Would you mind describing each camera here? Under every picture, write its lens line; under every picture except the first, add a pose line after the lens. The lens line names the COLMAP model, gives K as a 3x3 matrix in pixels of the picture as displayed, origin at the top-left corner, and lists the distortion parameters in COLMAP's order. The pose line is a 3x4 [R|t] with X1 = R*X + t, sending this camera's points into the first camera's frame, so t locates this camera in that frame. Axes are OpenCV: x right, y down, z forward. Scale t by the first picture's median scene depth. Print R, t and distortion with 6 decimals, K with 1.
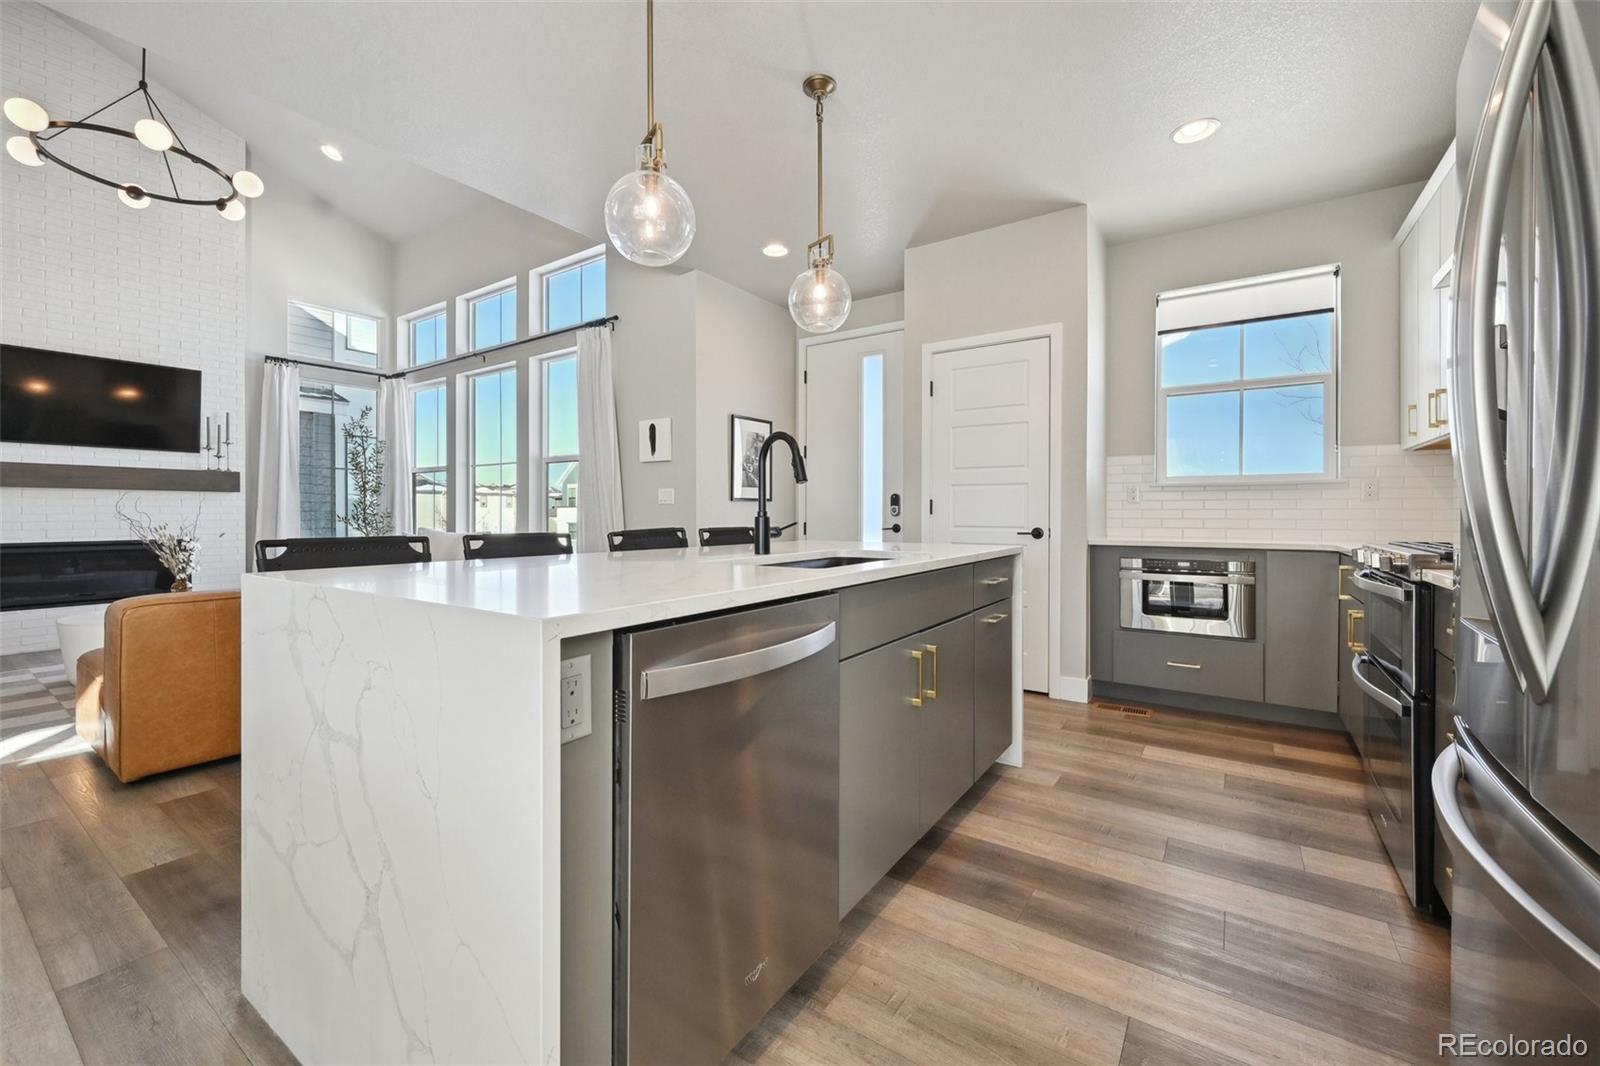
lens RADIAL K [[641.1, 0, 797.7], [0, 641.1, 518.2], [0, 0, 1]] dist [-0.001547, -0.000130]
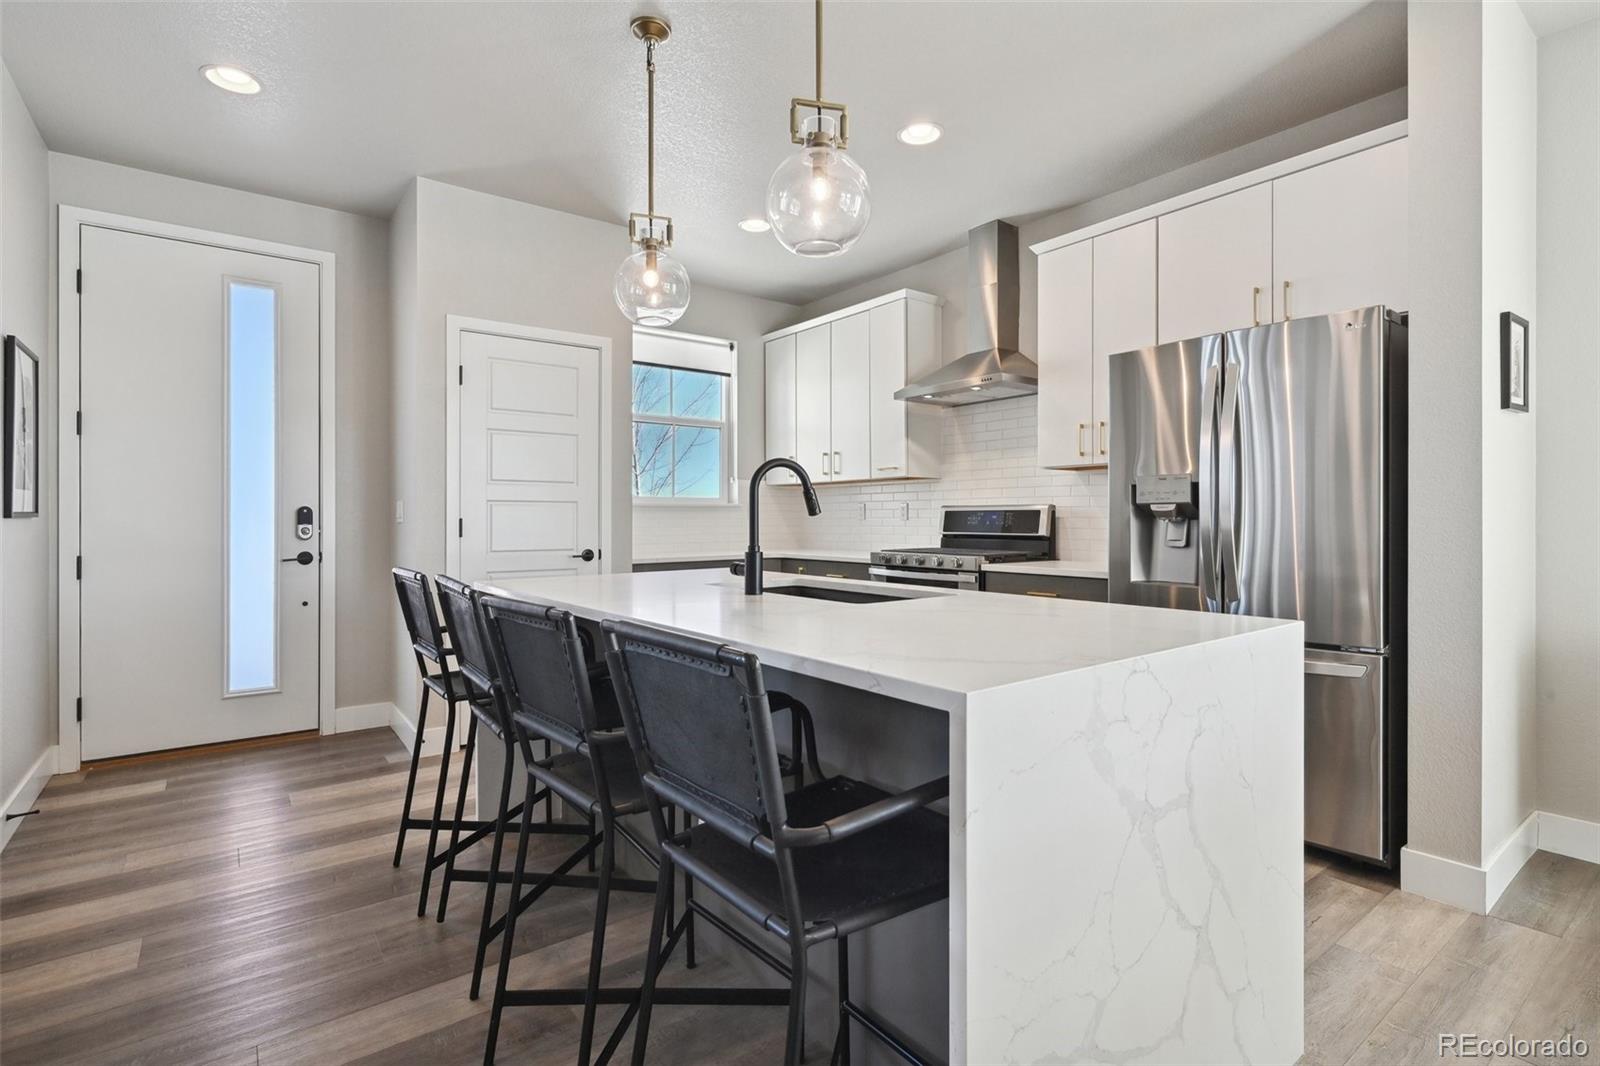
lens RADIAL K [[768.2, 0, 800.0], [0, 768.2, 533.0], [0, 0, 1]] dist [-0.001793, 0.000143]
pose [[0.313482, -0.019881, 0.949386, -0.617322], [0.009642, 0.999796, 0.017753, -0.027519], [-0.949545, 0.003589, 0.313610, 0.364743]]
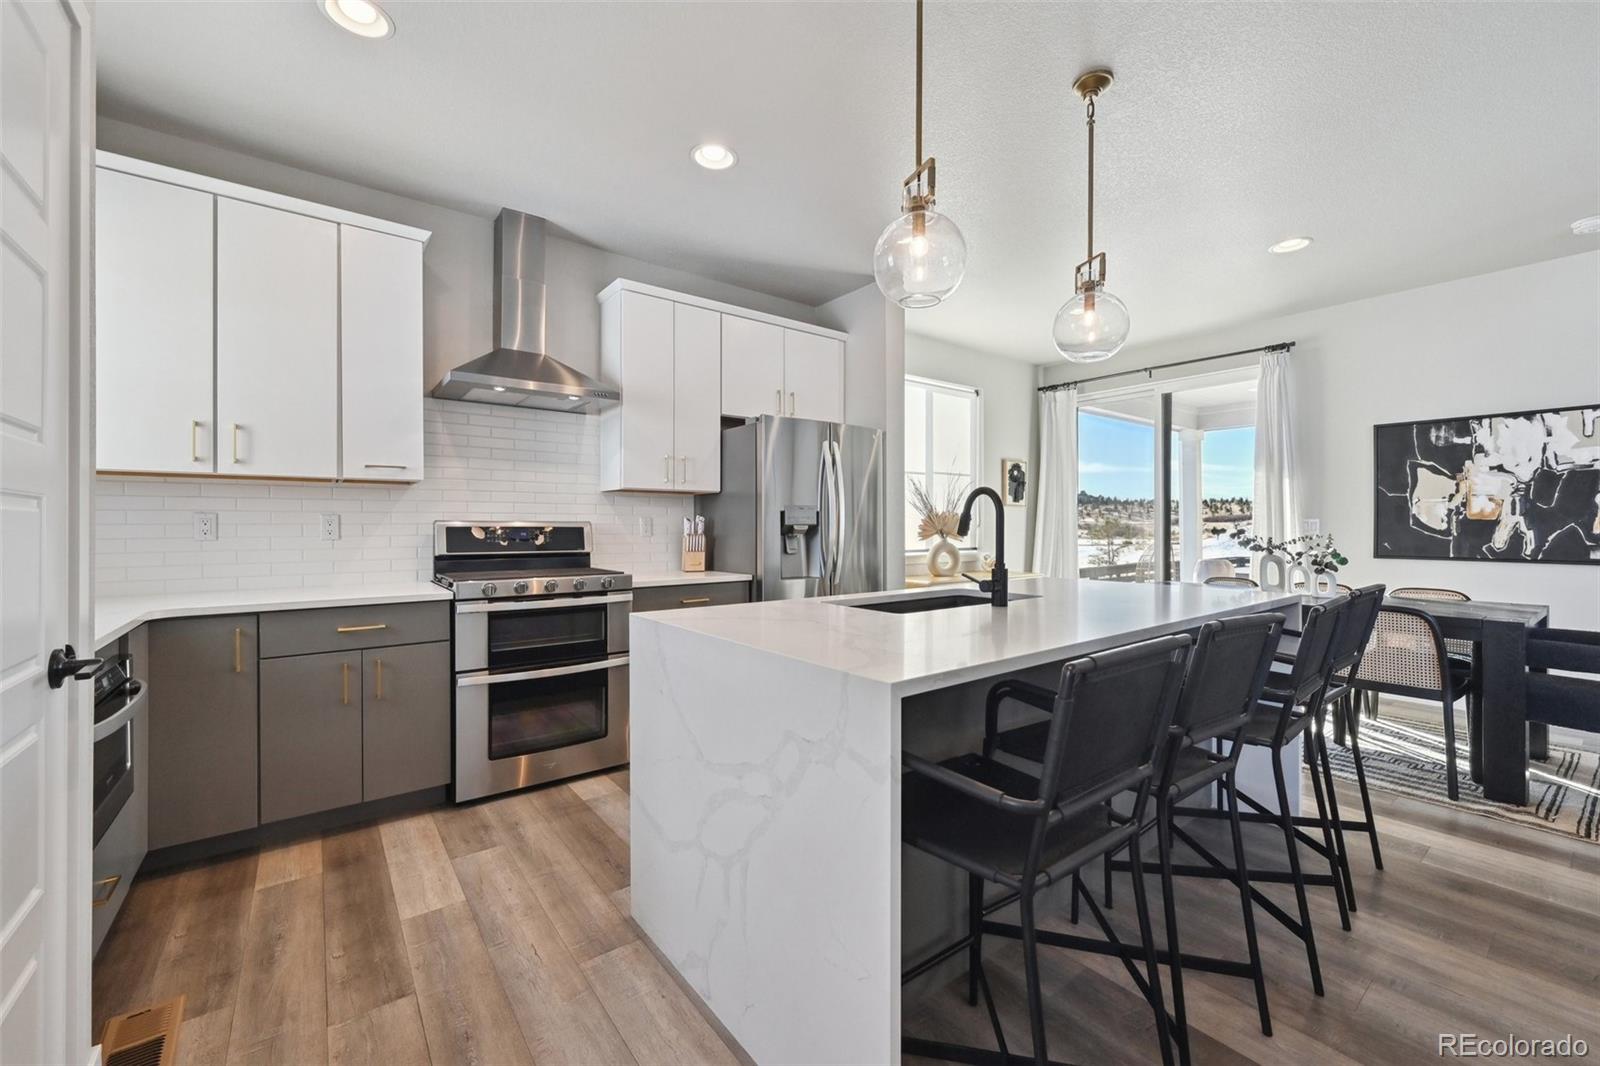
lens RADIAL K [[645.4, 0, 798.7], [0, 645.4, 527.3], [0, 0, 1]] dist [-0.001034, -0.000230]
pose [[-0.949669, -0.001183, 0.313252, -0.043992], [0.001753, 0.999957, 0.009089, -0.045941], [-0.313250, 0.009181, -0.949626, 1.223594]]
